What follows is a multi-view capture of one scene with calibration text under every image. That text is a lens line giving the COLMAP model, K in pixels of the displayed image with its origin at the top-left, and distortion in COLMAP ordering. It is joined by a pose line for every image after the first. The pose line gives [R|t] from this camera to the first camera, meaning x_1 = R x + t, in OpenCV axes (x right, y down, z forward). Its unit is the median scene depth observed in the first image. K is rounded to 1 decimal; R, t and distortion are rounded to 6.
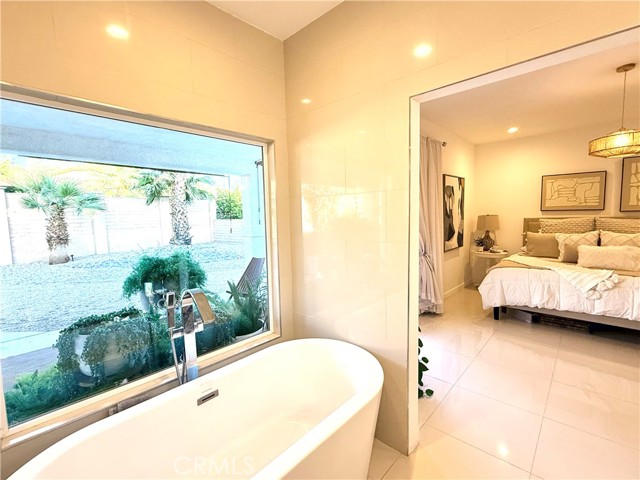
lens RADIAL K [[294.8, 0, 319.6], [0, 294.8, 240.8], [0, 0, 1]] dist [0.002033, -0.001249]
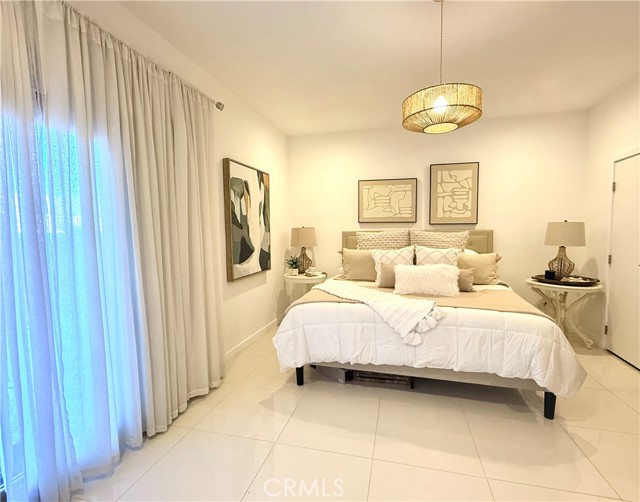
lens RADIAL K [[307.7, 0, 325.2], [0, 307.7, 251.8], [0, 0, 1]] dist [-0.002959, 0.002694]
pose [[0.879599, -0.014988, 0.475481, 0.295030], [0.028999, 0.999334, -0.022145, -0.005085], [-0.474832, 0.033267, 0.879447, 0.333384]]
